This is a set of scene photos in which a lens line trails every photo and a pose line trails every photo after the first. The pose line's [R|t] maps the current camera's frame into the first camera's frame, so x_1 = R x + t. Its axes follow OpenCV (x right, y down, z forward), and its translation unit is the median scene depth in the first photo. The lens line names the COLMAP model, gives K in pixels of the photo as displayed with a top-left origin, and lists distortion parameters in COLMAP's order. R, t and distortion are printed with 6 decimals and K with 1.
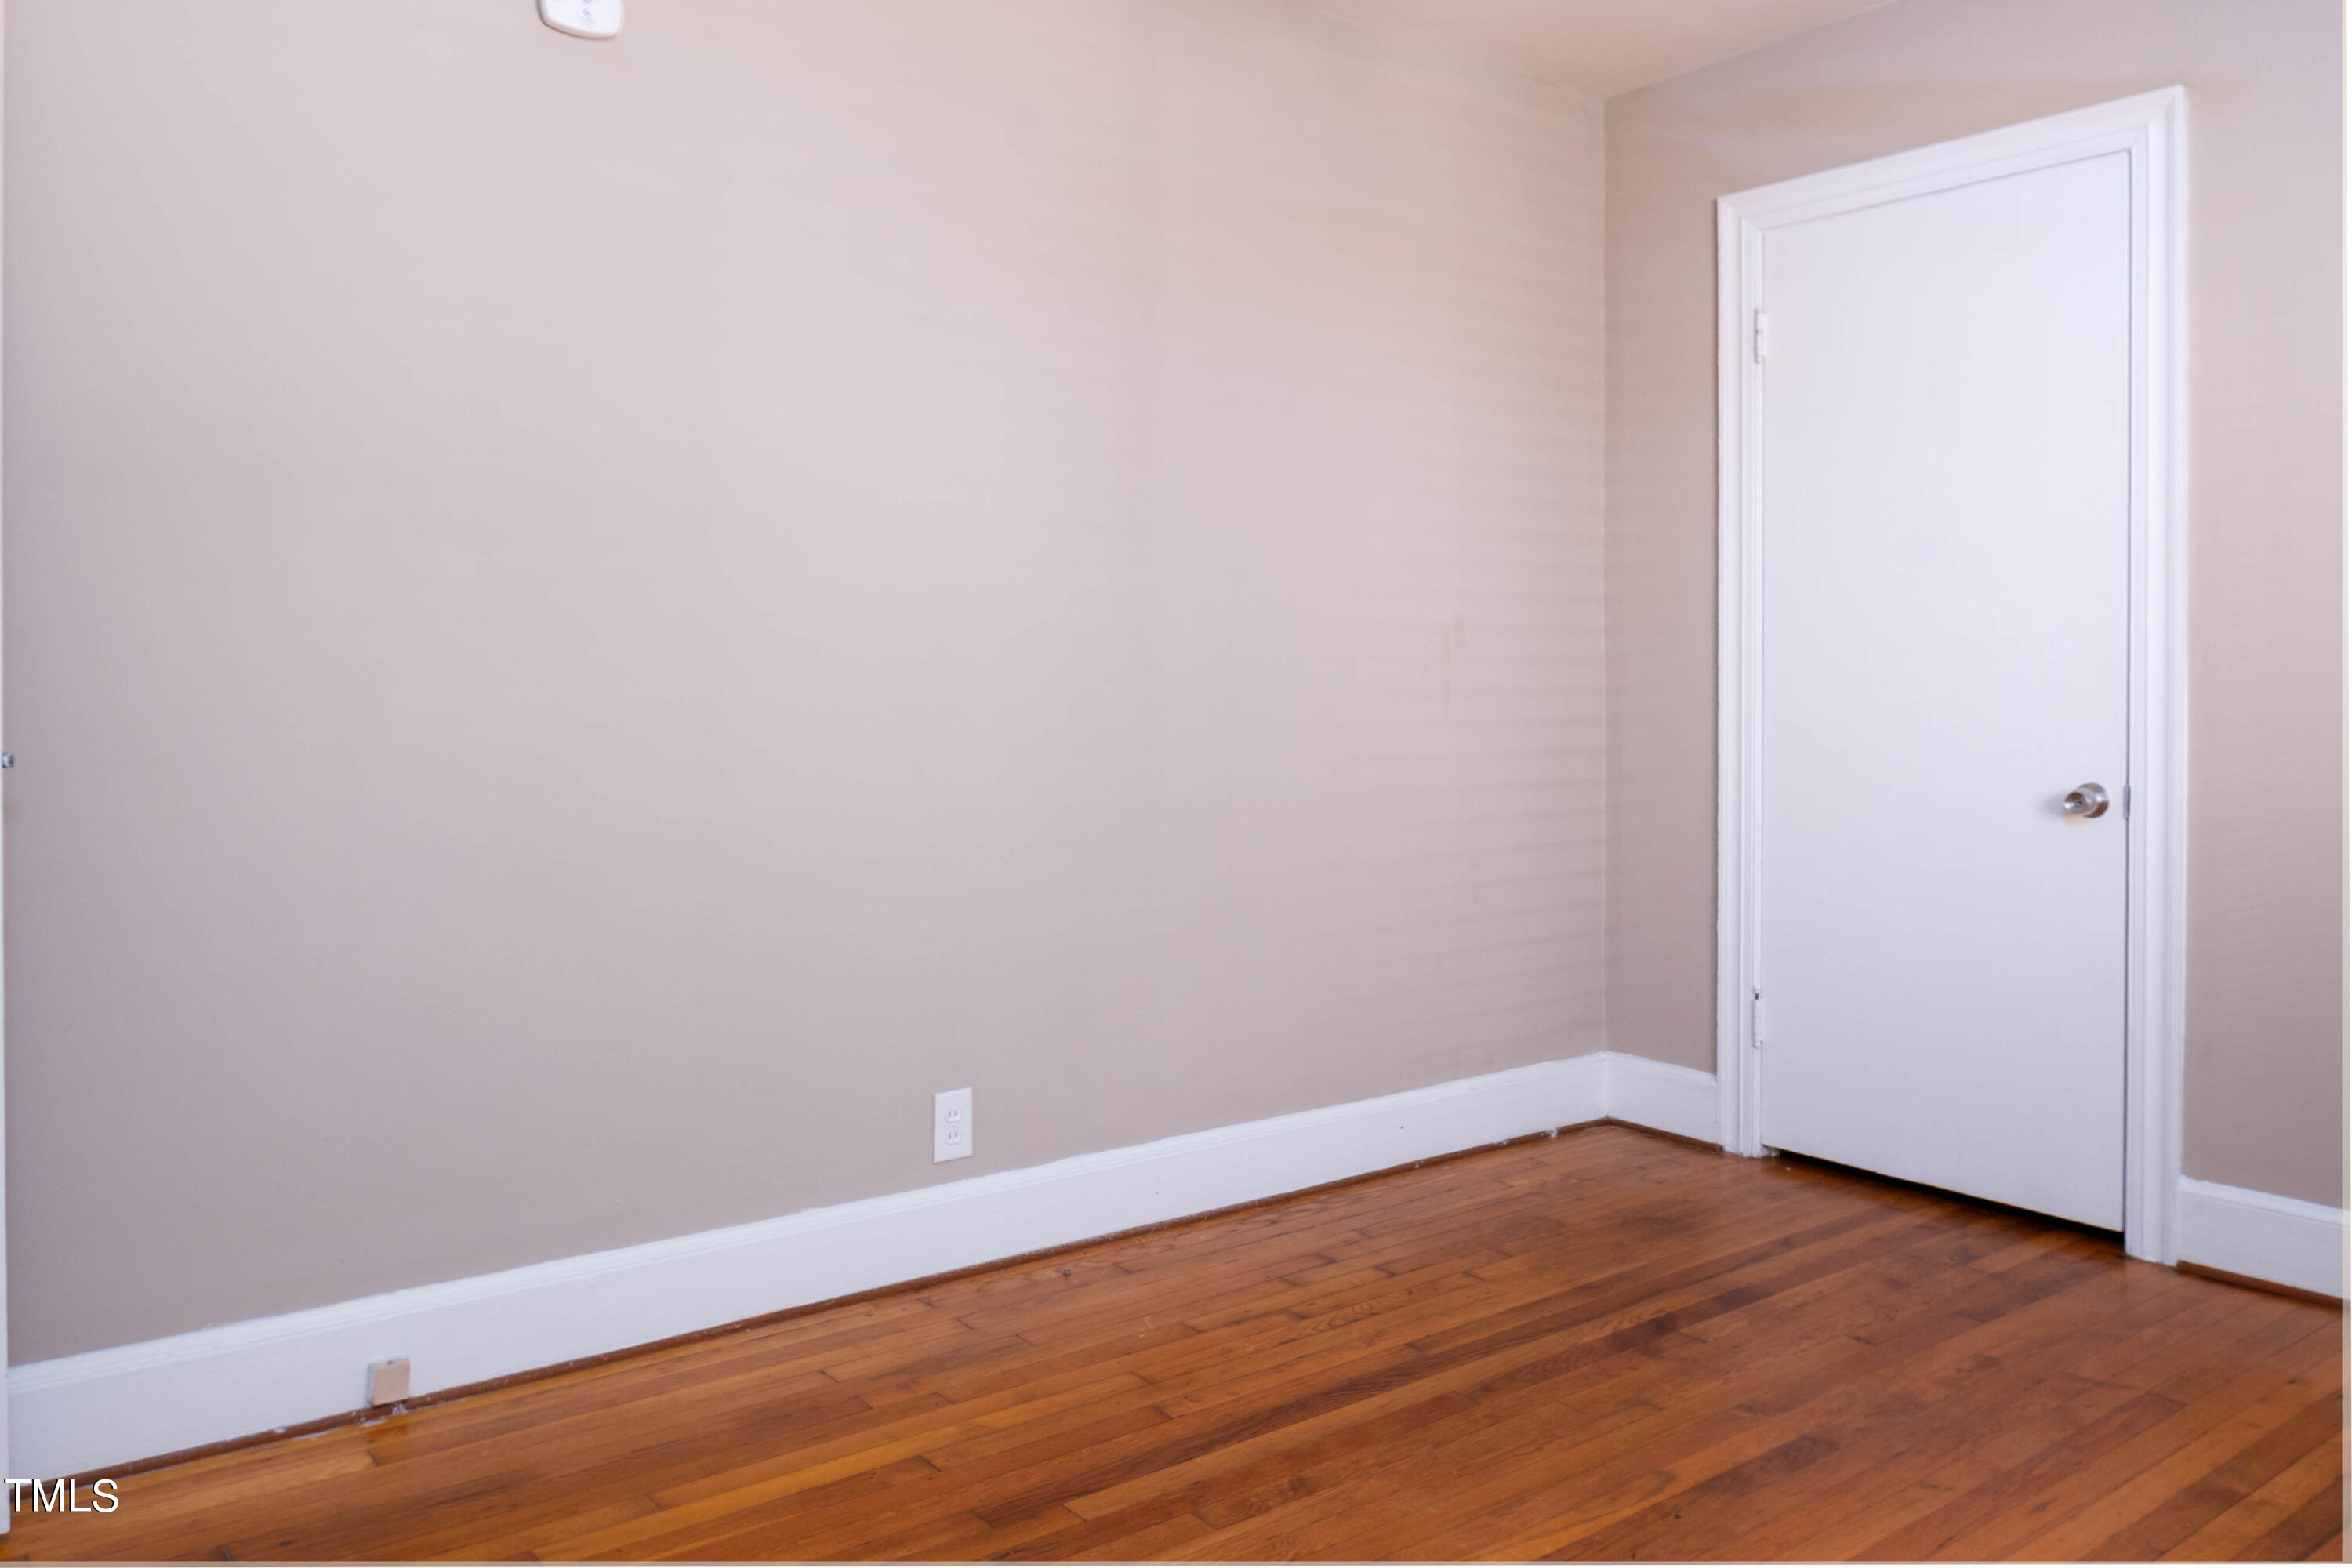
lens RADIAL K [[1723.3, 0, 1177.4], [0, 1723.3, 736.0], [0, 0, 1]] dist [-0.001507, -0.006824]
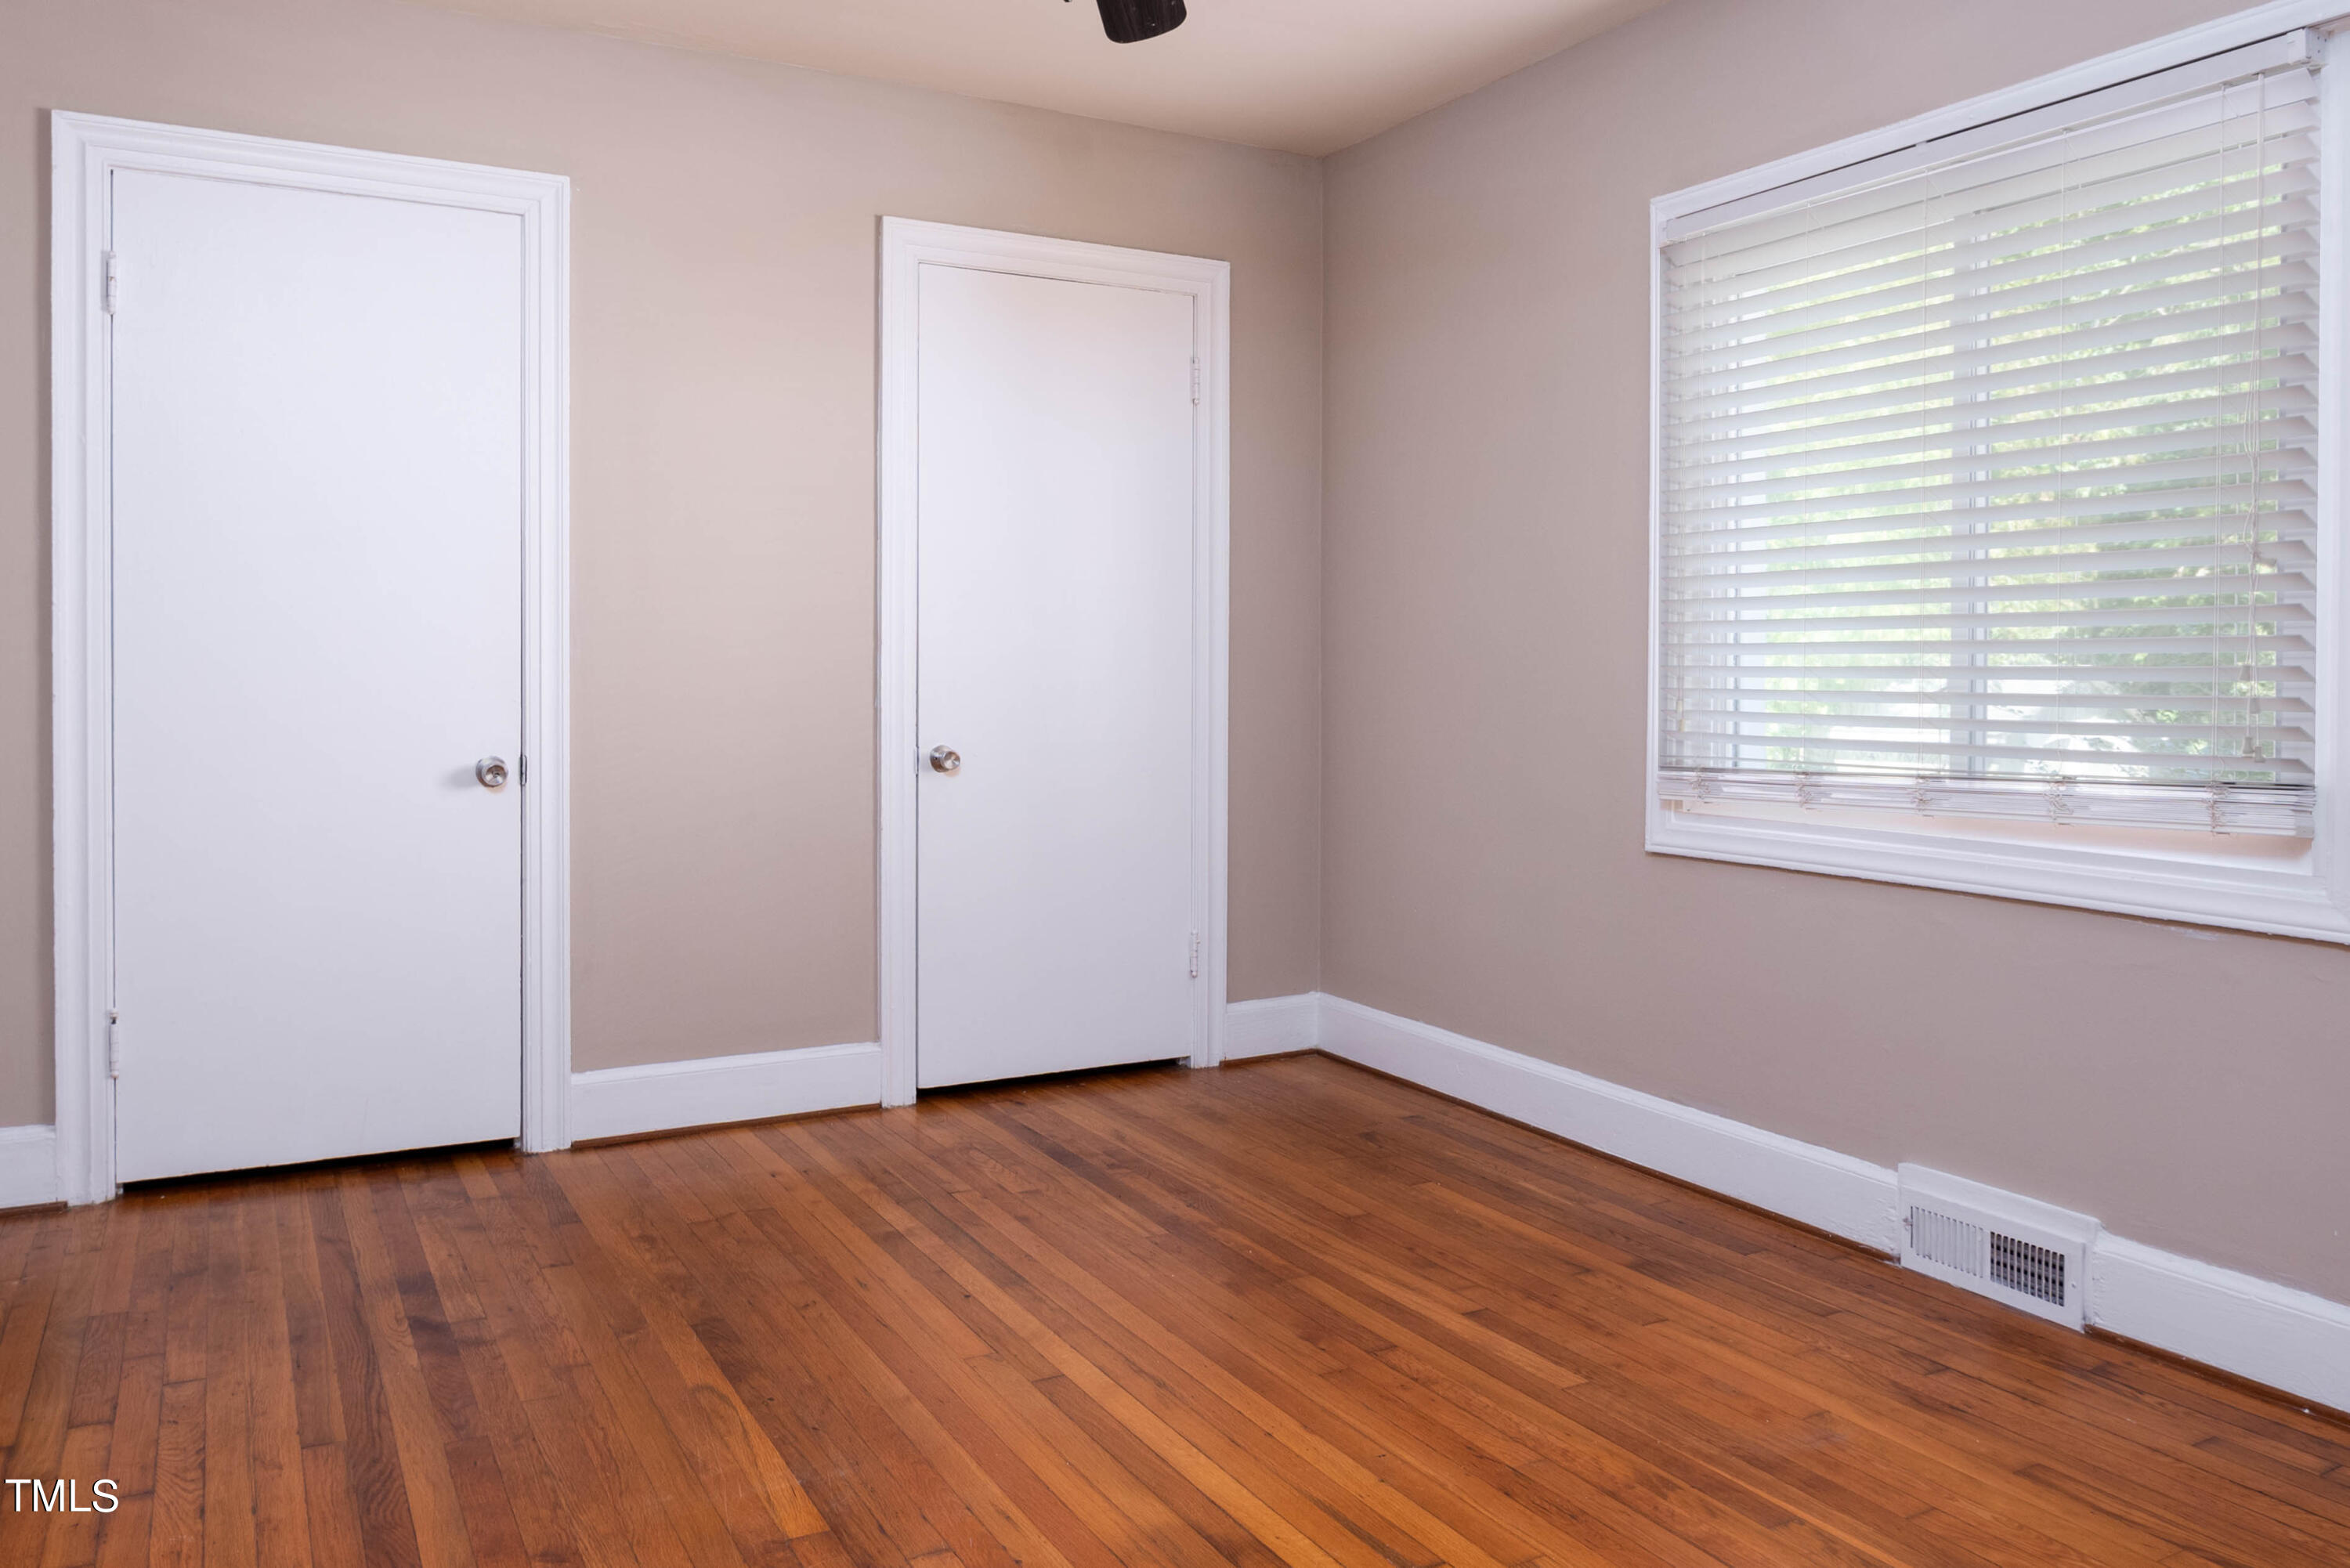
lens RADIAL K [[1684.4, 0, 1164.2], [0, 1684.4, 752.1], [0, 0, 1]] dist [-0.003472, -0.006289]
pose [[0.186094, -0.050562, 0.981230, -0.548897], [0.034621, 0.998392, 0.044880, -0.011442], [-0.981922, 0.025619, 0.187546, 0.393069]]
